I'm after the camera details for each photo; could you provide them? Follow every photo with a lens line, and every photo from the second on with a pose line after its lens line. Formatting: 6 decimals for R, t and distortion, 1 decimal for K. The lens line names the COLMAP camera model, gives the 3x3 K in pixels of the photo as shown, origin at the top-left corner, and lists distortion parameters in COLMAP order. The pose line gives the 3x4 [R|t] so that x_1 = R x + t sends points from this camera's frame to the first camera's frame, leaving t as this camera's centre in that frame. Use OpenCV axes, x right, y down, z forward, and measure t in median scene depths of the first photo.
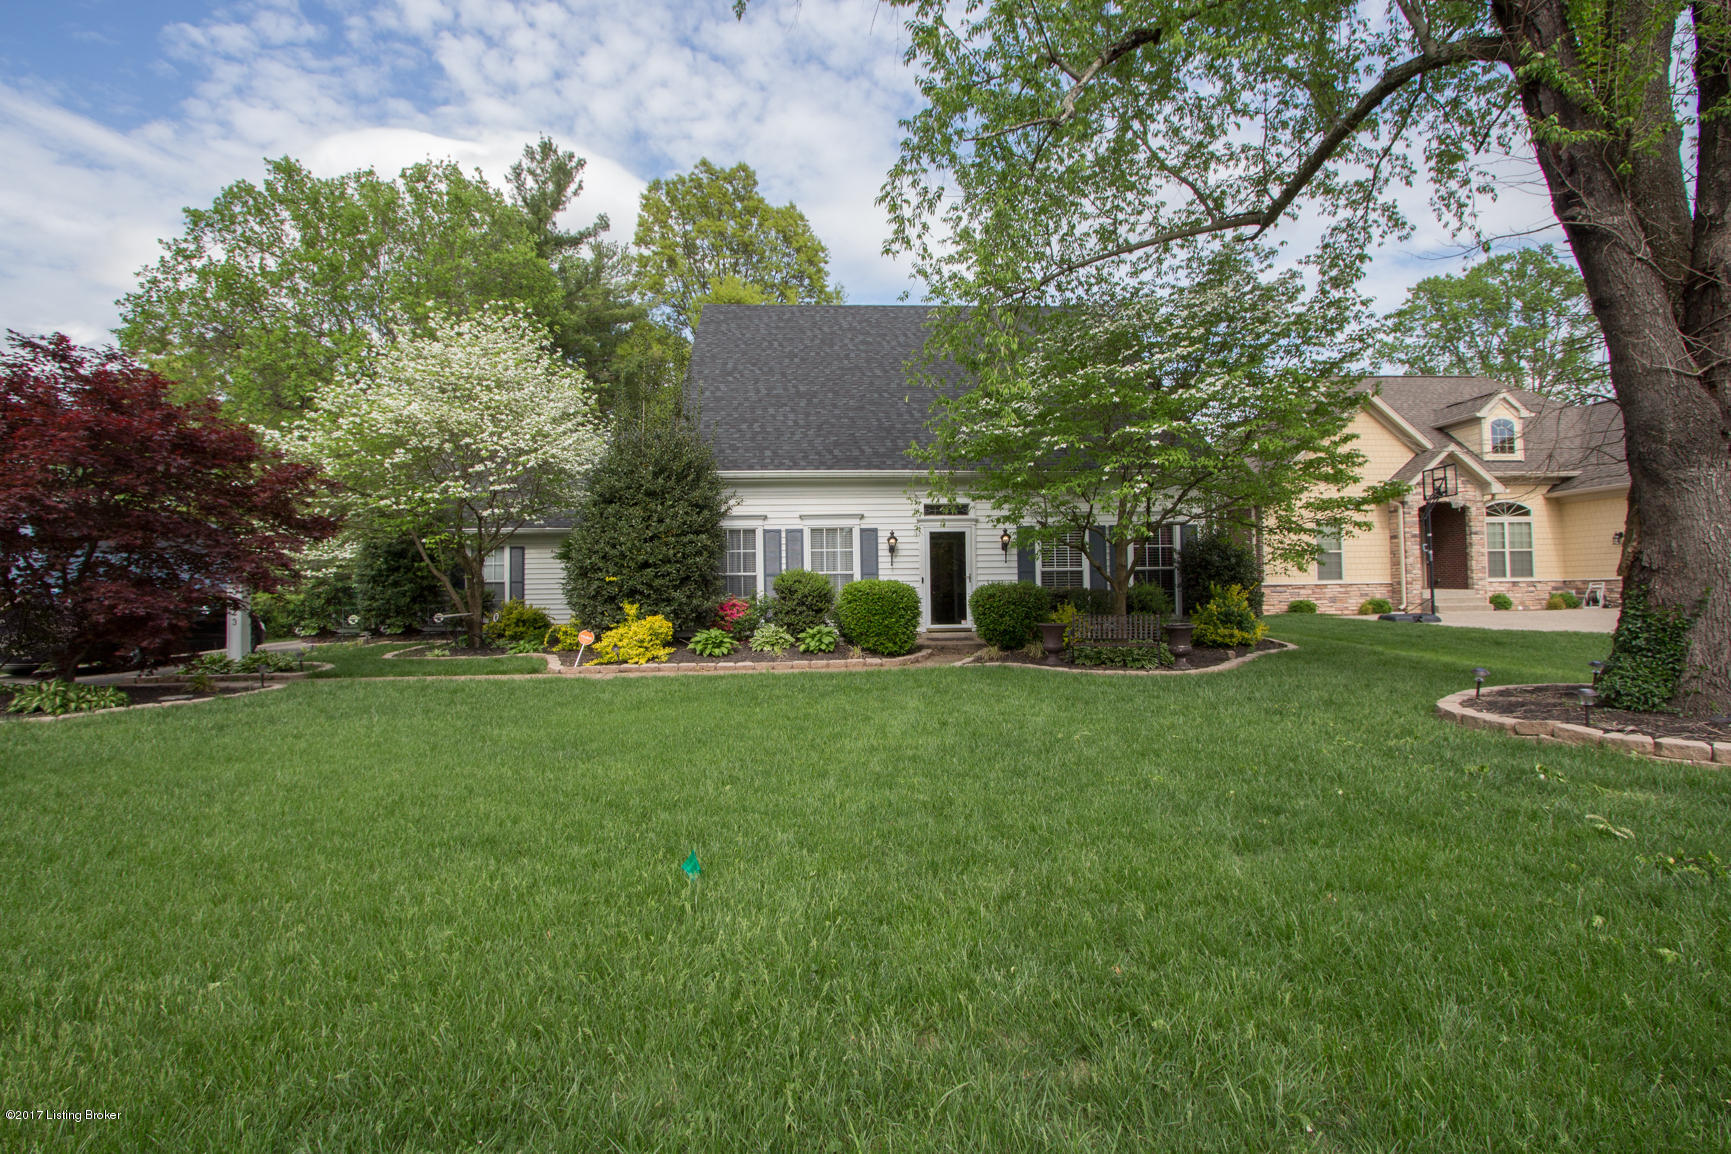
lens RADIAL K [[801.4, 0, 854.6], [0, 801.4, 581.5], [0, 0, 1]] dist [-0.021674, 0.003280]
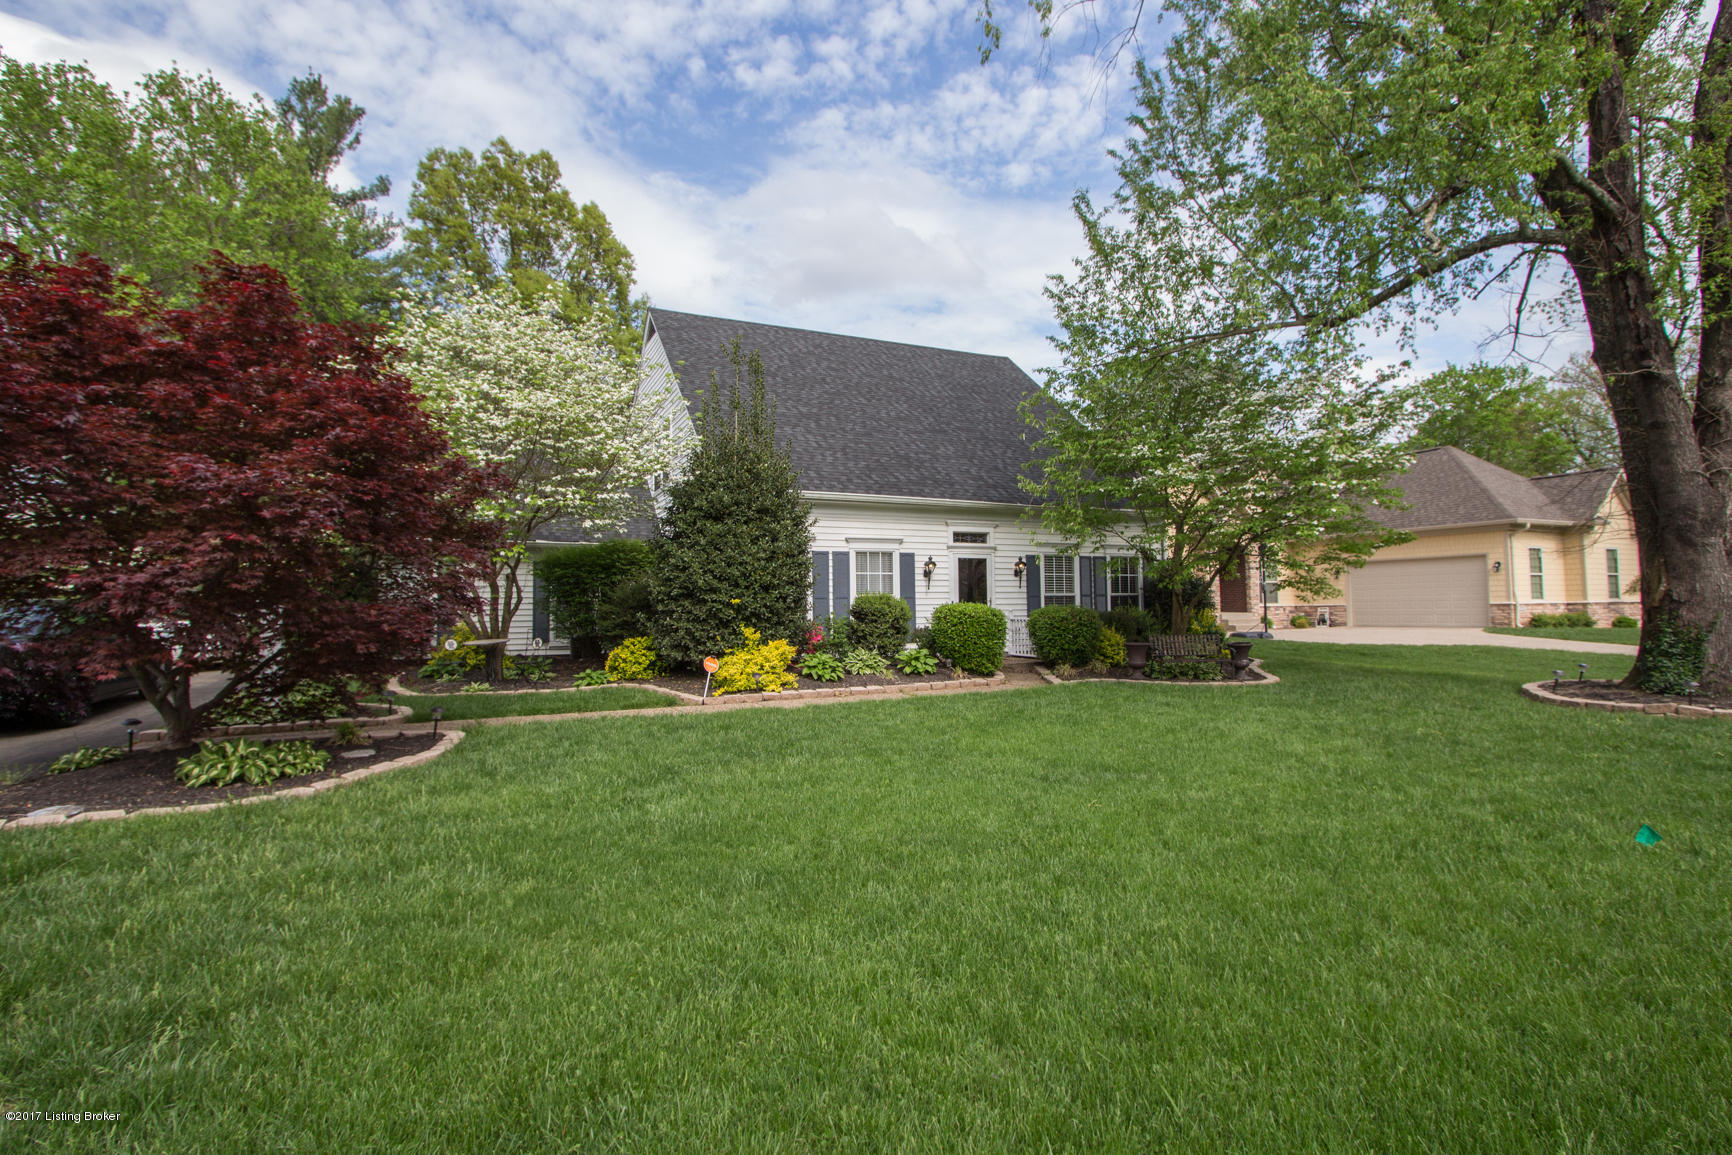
lens RADIAL K [[801.9, 0, 852.7], [0, 801.9, 577.3], [0, 0, 1]] dist [-0.021674, 0.003280]
pose [[0.931570, 0.018050, 0.363113, -0.420829], [-0.006549, 0.999438, -0.032881, -0.000908], [-0.363502, 0.028253, 0.931165, 0.067282]]
